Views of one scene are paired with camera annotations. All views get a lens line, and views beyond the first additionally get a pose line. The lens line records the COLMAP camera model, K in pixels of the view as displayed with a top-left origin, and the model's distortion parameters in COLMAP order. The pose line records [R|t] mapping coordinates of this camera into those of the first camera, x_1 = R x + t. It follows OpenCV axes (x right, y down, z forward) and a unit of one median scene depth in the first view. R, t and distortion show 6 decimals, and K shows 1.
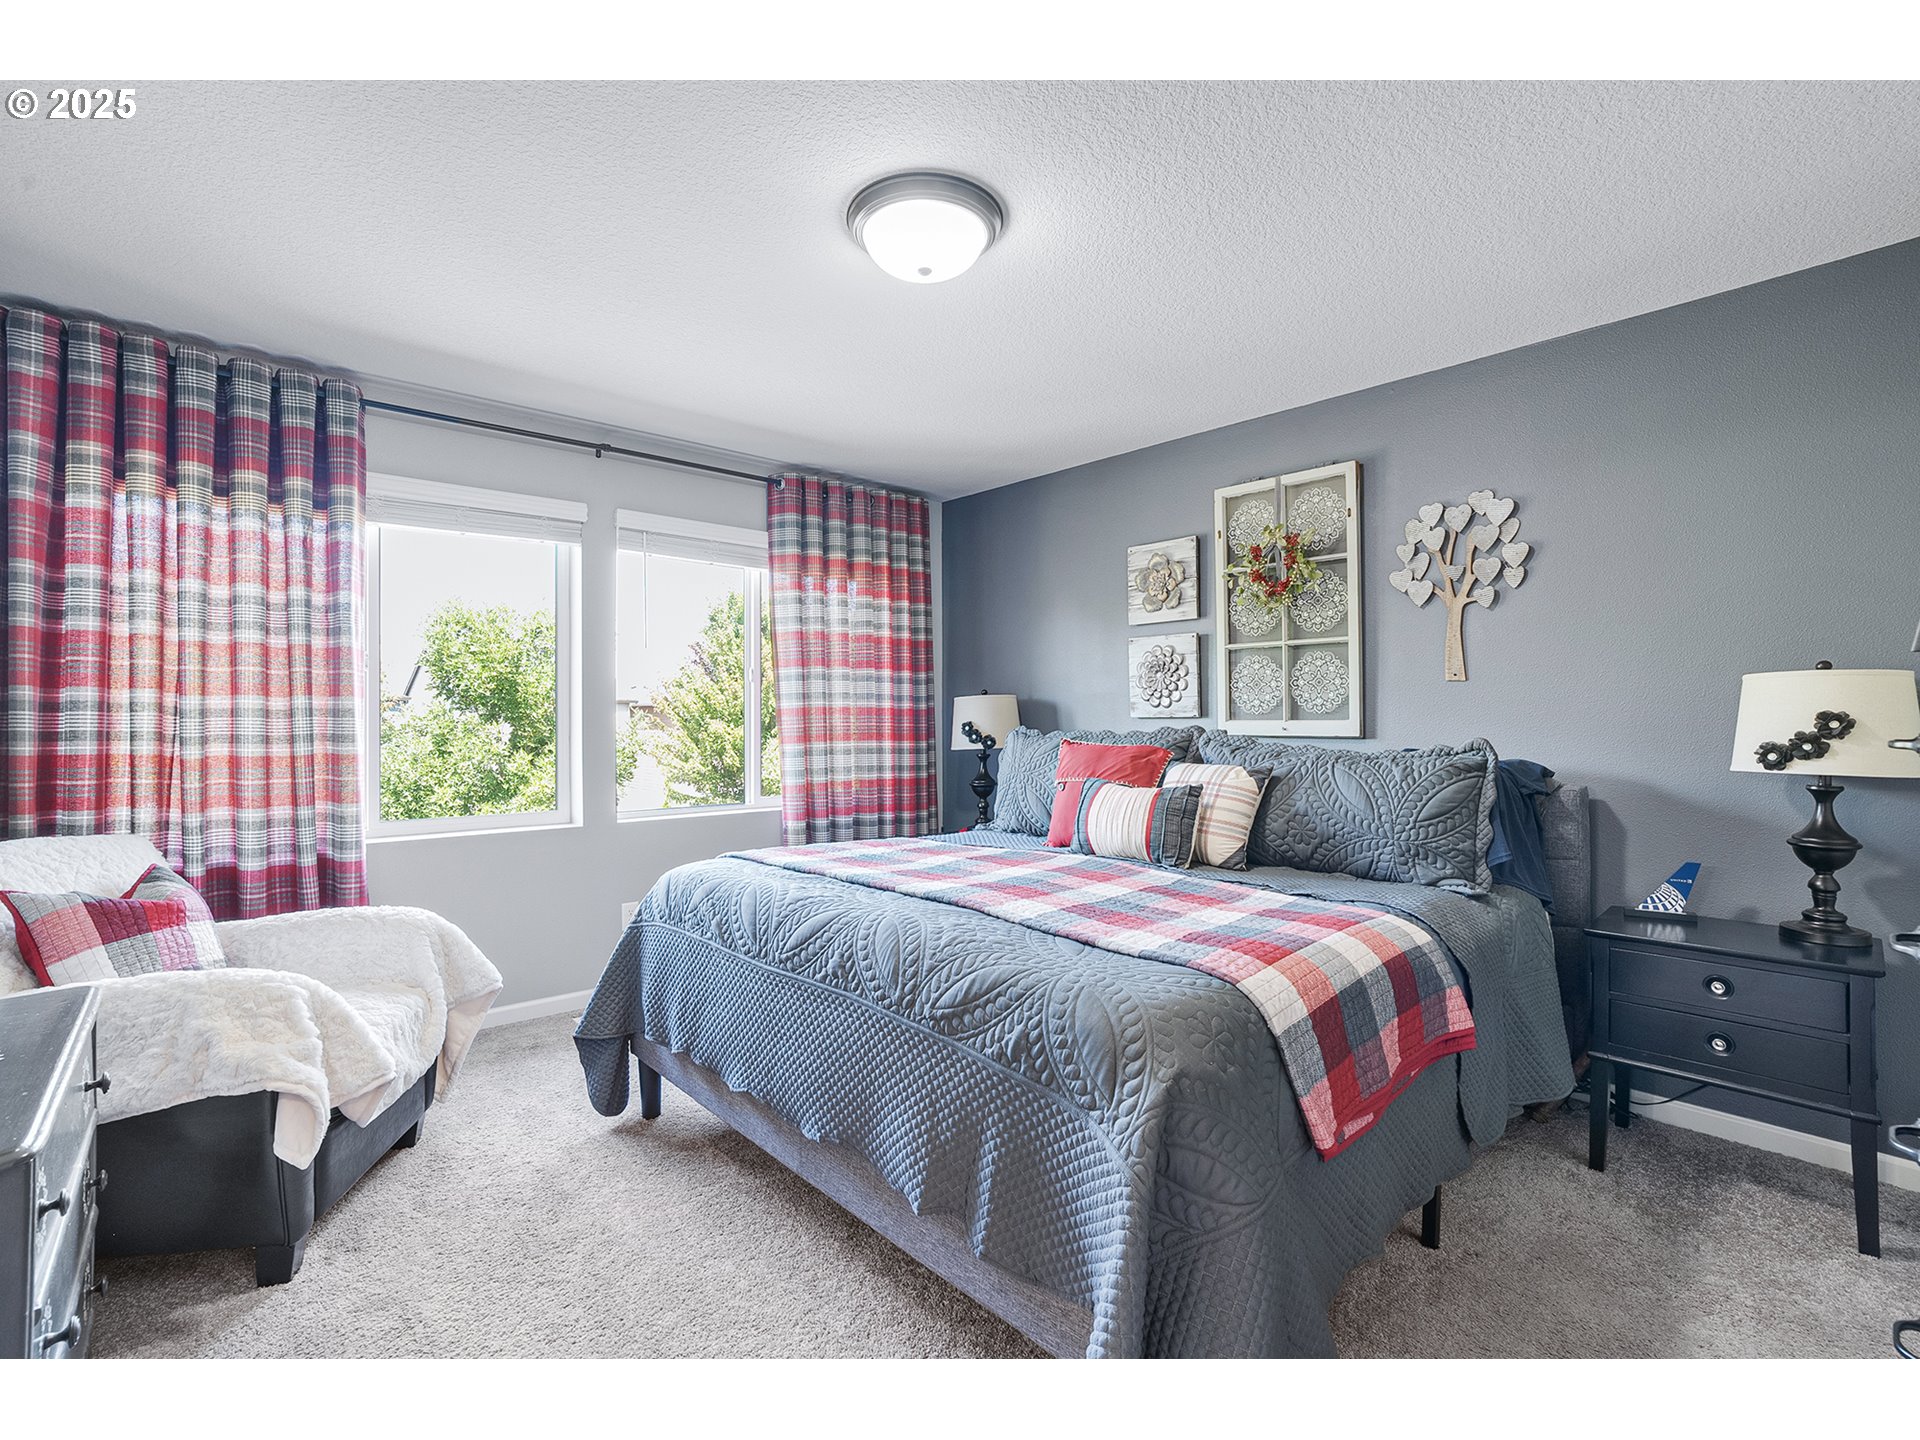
lens RADIAL K [[874.5, 0, 961.1], [0, 874.5, 713.7], [0, 0, 1]] dist [-0.044100, 0.016350]
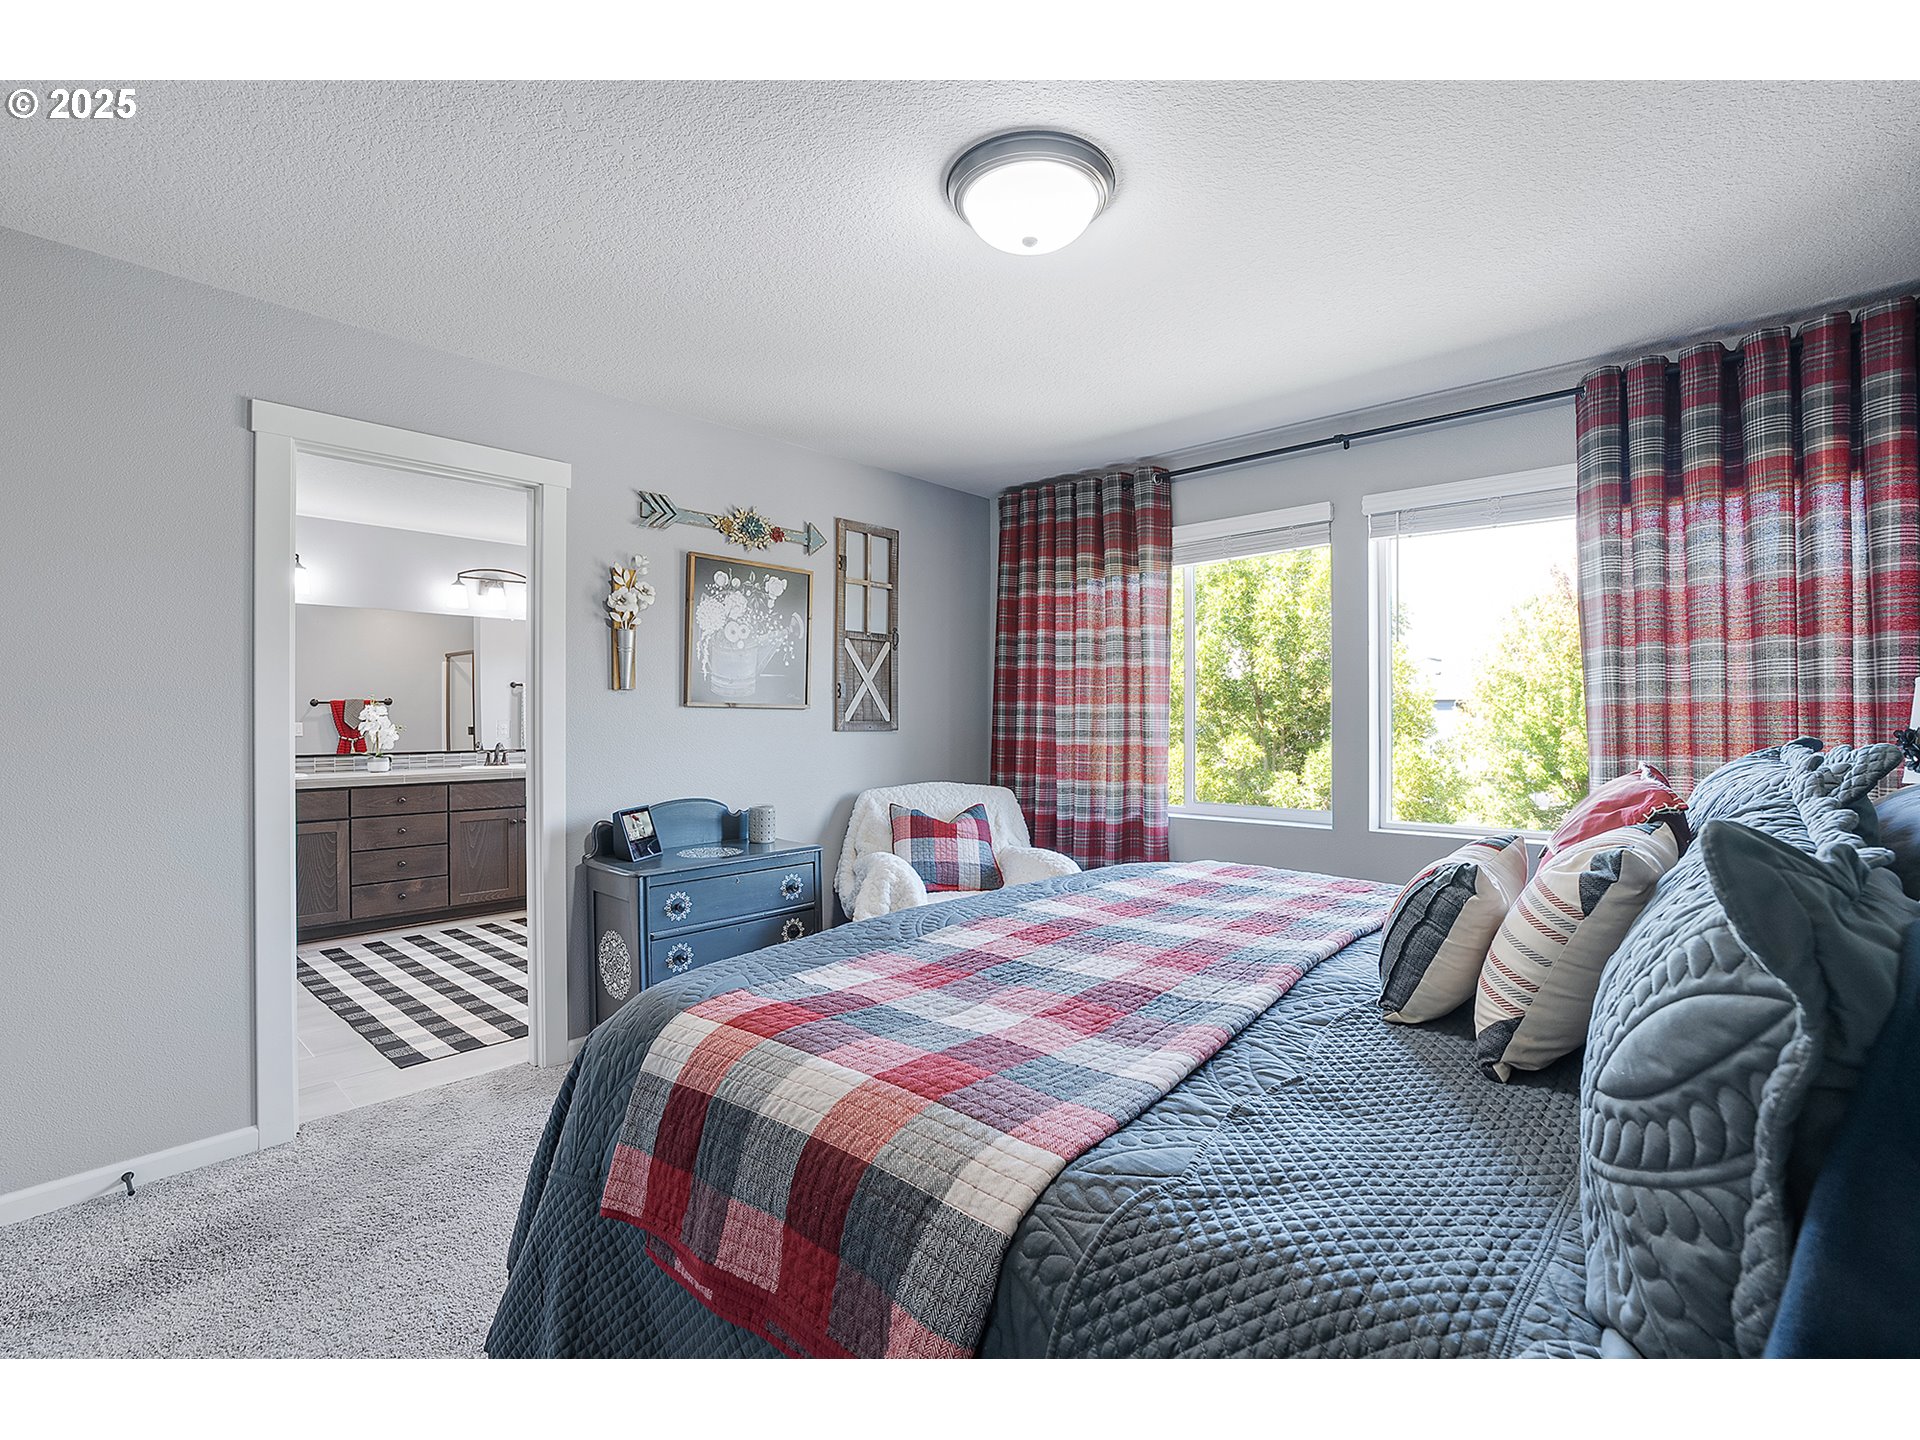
lens RADIAL K [[874.5, 0, 958.3], [0, 874.5, 721.9], [0, 0, 1]] dist [-0.044100, 0.016350]
pose [[0.087607, 0.009306, -0.996112, 0.553834], [0.006258, 0.999931, 0.009892, -0.004763], [0.996135, -0.007100, 0.087543, 0.528032]]
